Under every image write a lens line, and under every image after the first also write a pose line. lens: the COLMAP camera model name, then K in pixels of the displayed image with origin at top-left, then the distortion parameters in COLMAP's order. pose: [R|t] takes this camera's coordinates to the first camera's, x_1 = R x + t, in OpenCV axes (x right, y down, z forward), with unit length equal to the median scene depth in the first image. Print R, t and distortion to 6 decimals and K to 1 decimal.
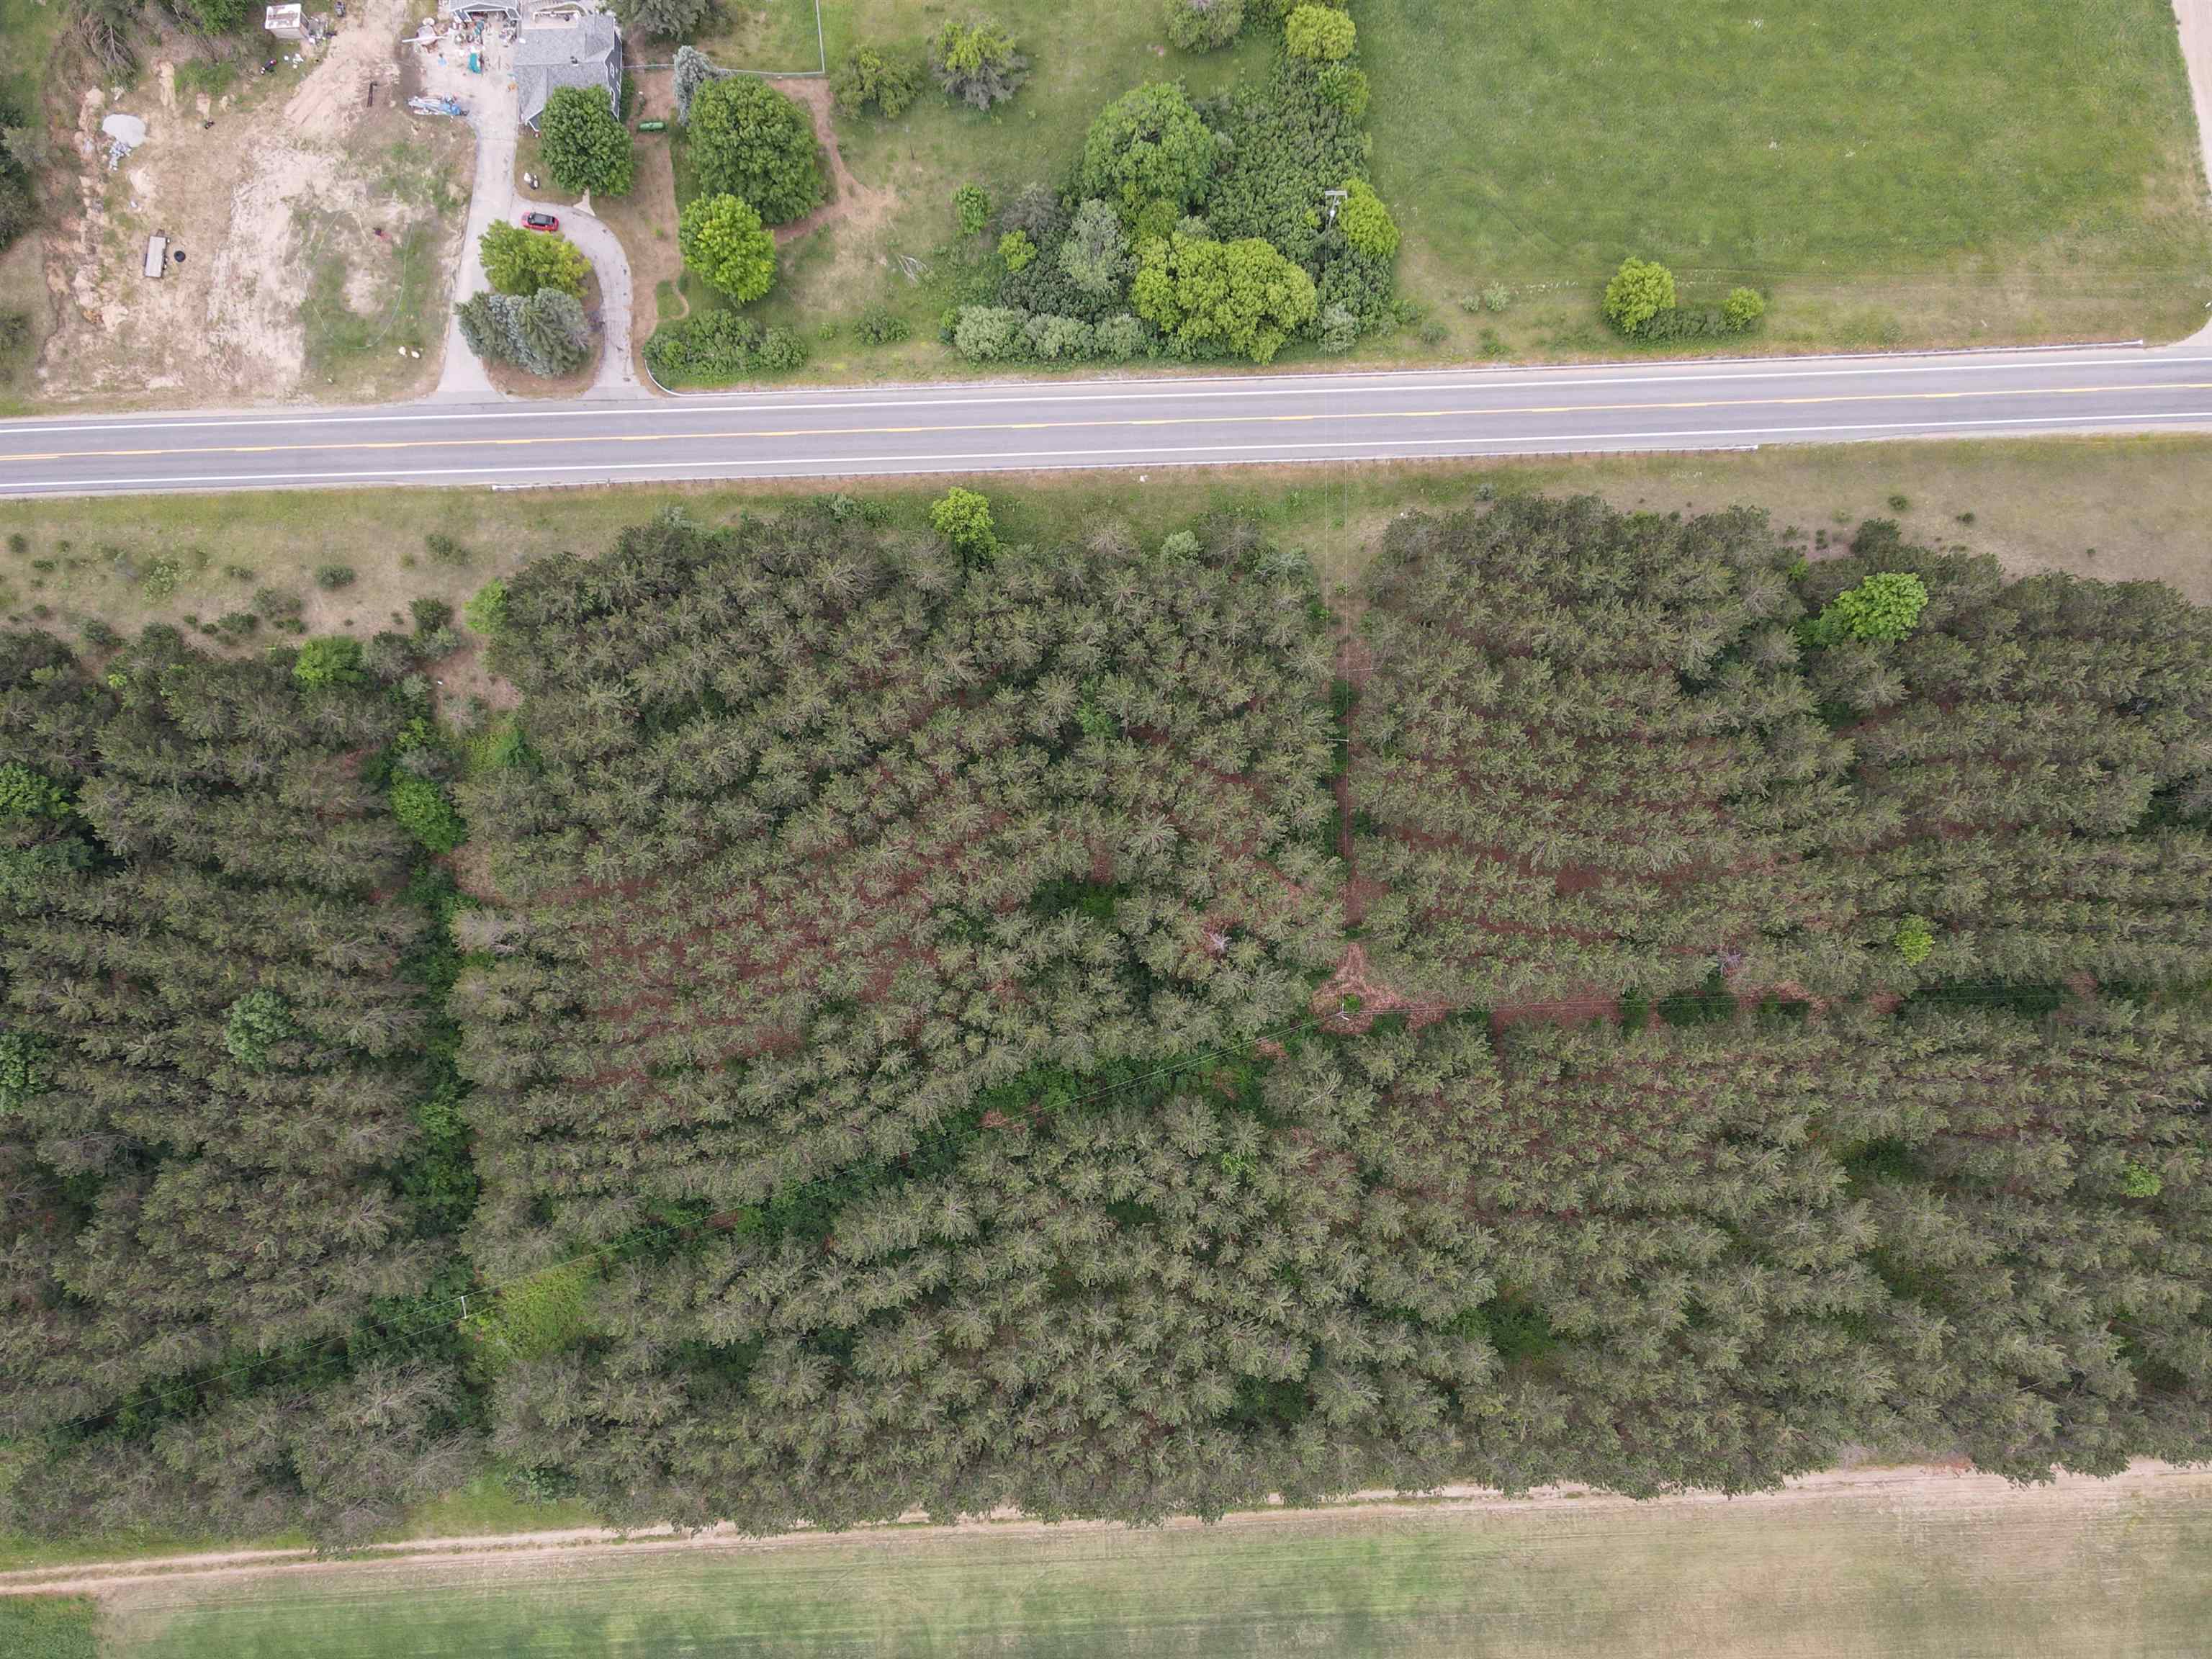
lens RADIAL K [[1604.7, 0, 1106.0], [0, 1604.7, 829.5], [0, 0, 1]] dist [0.016569, -0.008088]
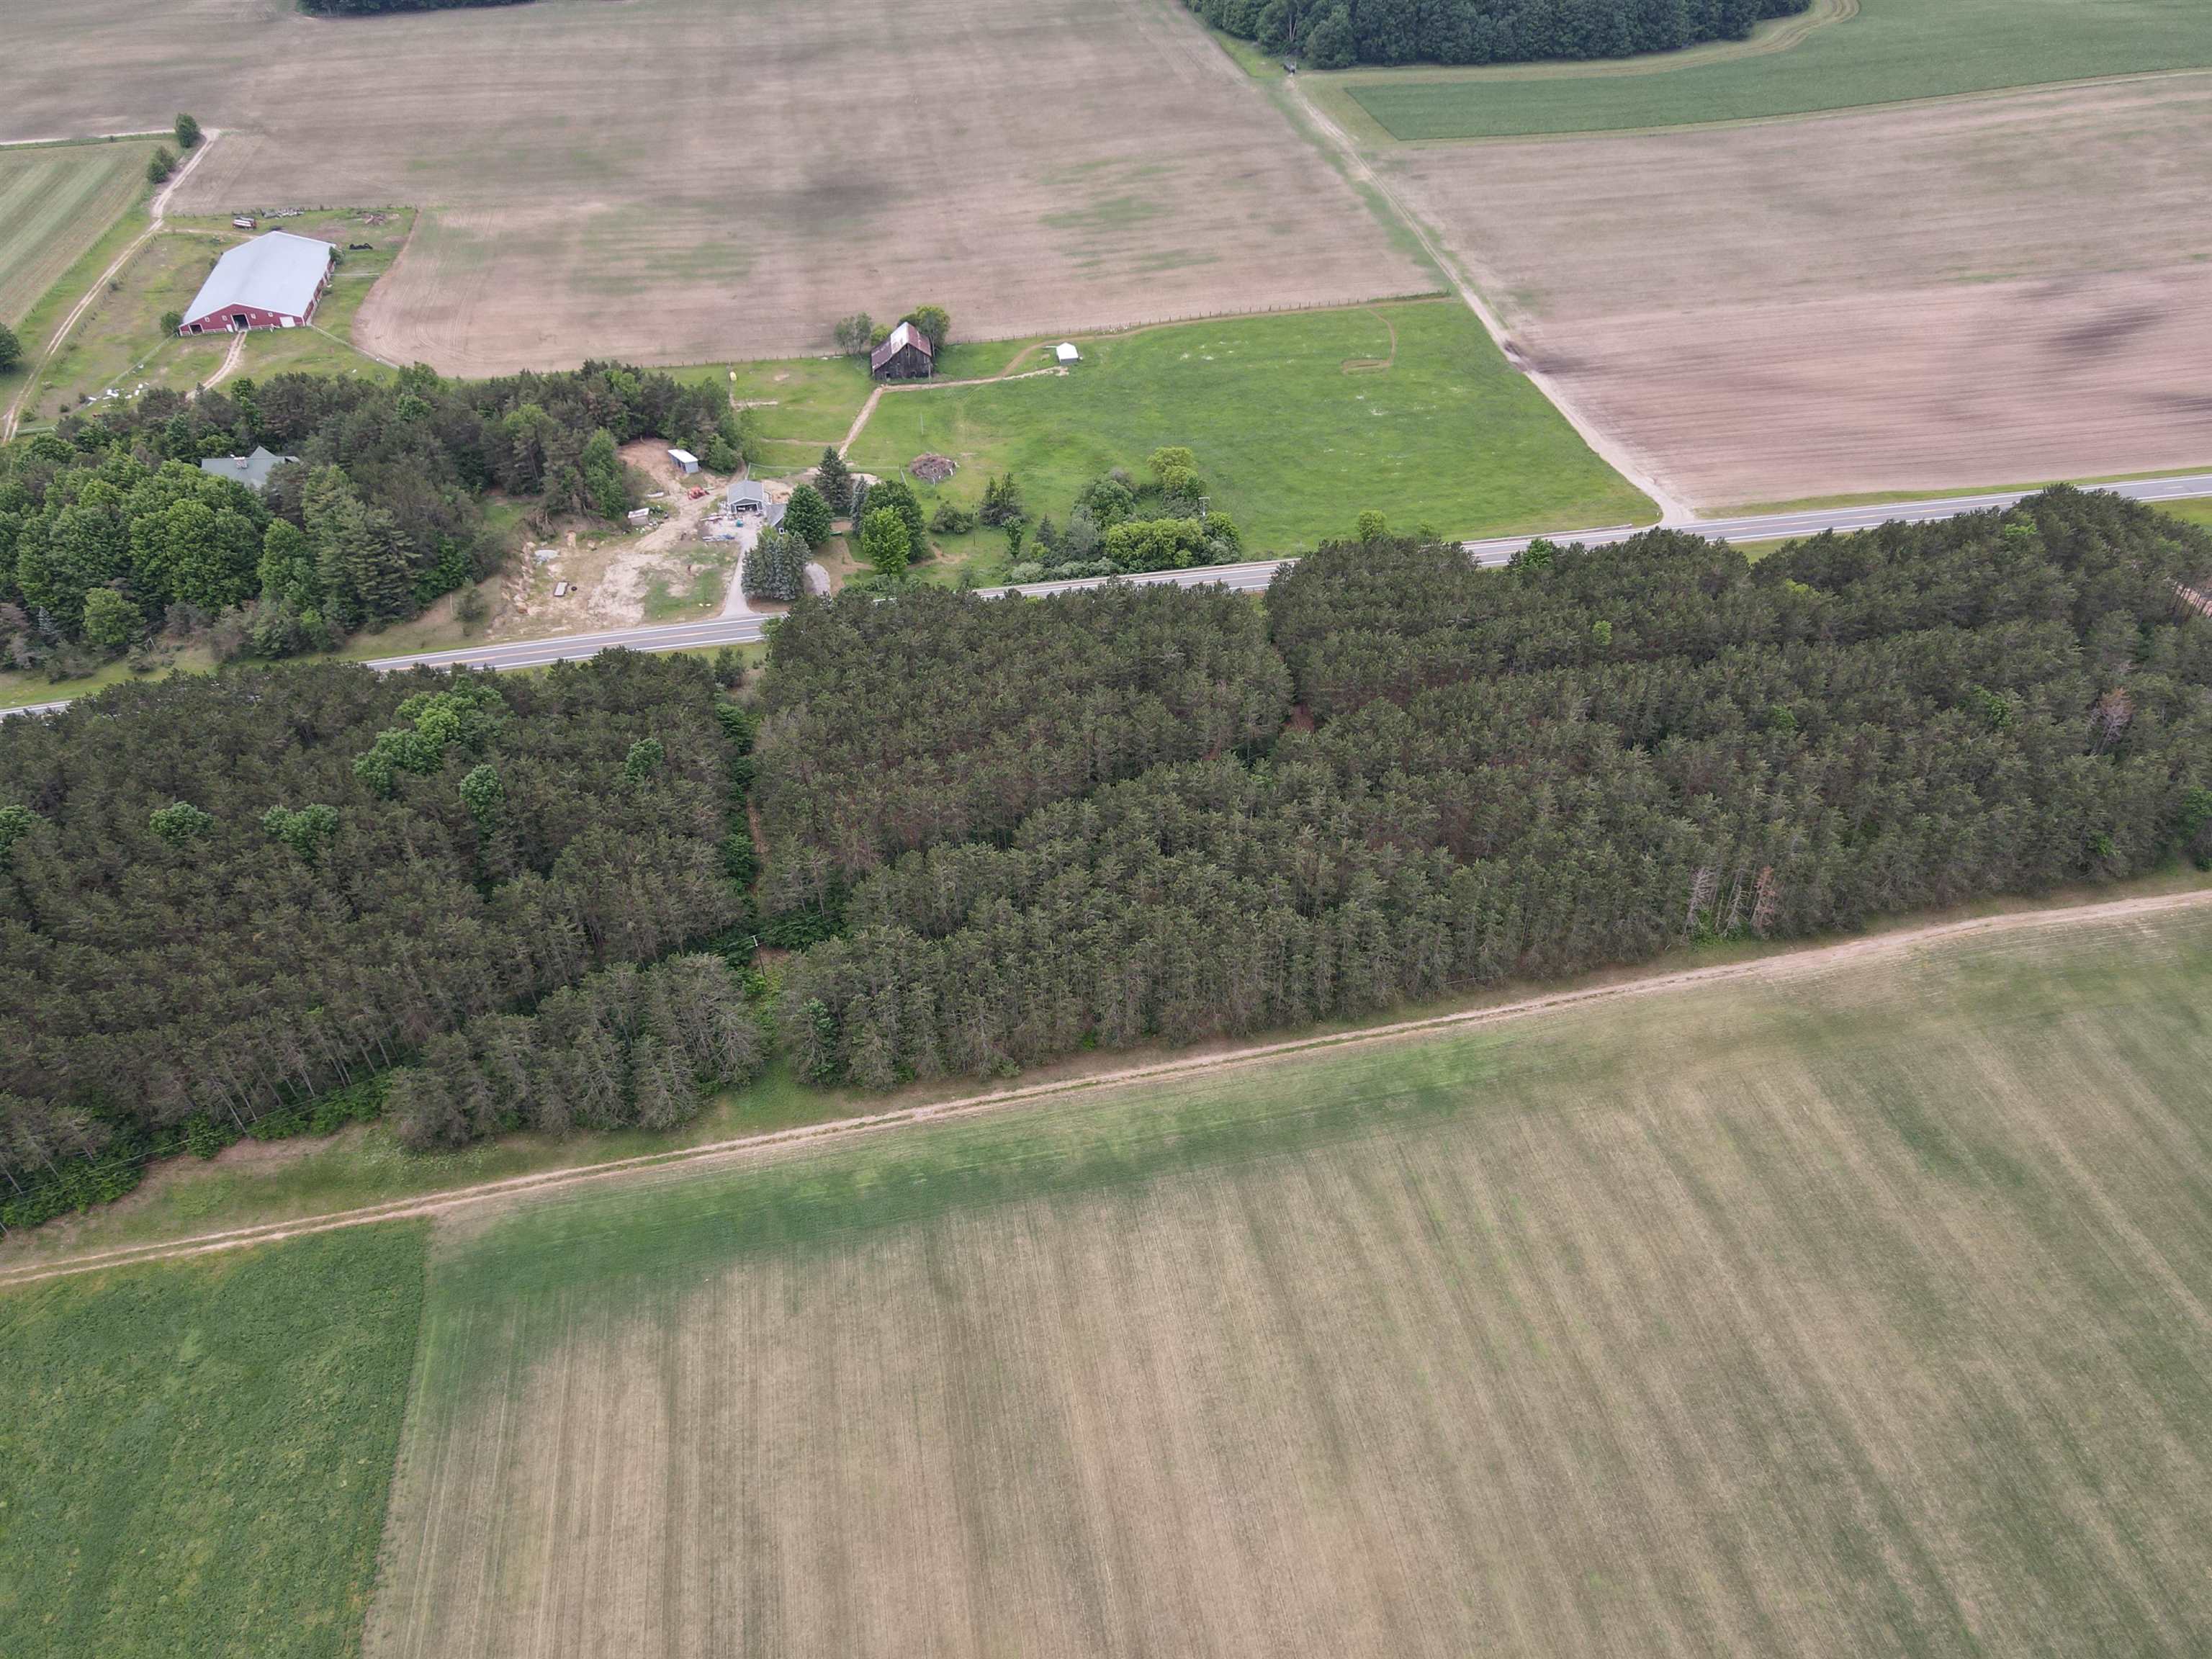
lens RADIAL K [[1590.2, 0, 1106.0], [0, 1590.2, 829.5], [0, 0, 1]] dist [-0.100290, 0.345602]
pose [[0.988470, -0.092853, 0.119607, -0.236021], [0.149993, 0.708584, -0.689500, 1.171639], [-0.020730, 0.699491, 0.714341, -0.074728]]
